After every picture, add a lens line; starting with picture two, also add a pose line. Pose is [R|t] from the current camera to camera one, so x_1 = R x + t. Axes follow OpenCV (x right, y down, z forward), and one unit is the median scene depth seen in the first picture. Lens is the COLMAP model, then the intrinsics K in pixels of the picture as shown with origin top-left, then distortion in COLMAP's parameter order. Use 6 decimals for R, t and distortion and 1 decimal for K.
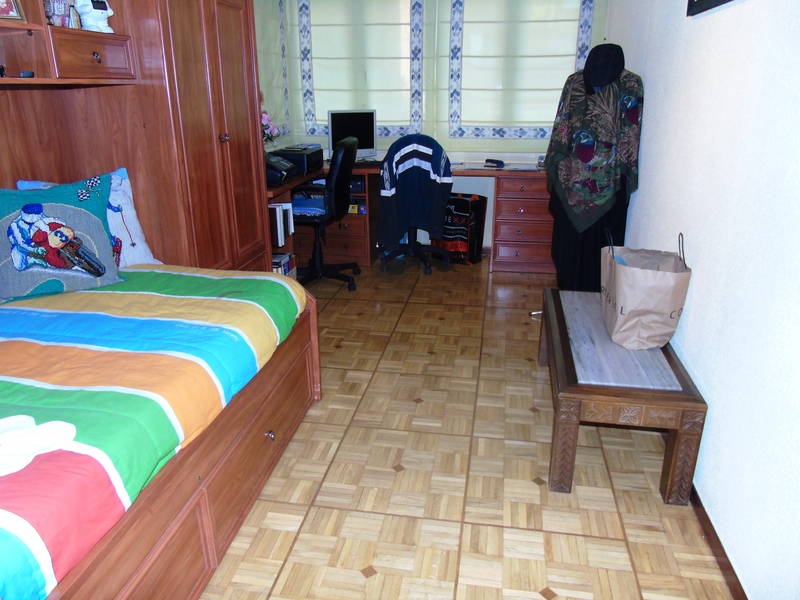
lens RADIAL K [[592.7, 0, 400.0], [0, 592.7, 300.0], [0, 0, 1]] dist [-0.033076, 0.008524]
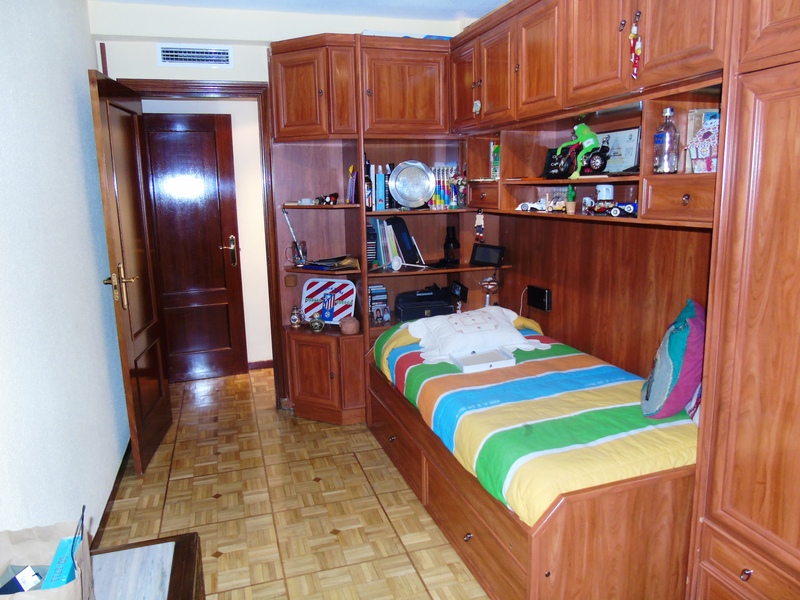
lens RADIAL K [[592.7, 0, 400.0], [0, 592.7, 300.0], [0, 0, 1]] dist [-0.033076, 0.008524]
pose [[-0.893400, 0.109221, -0.435784, 0.359734], [-0.122896, 0.873587, 0.470896, -0.729141], [0.432127, 0.474255, -0.767039, 1.764841]]
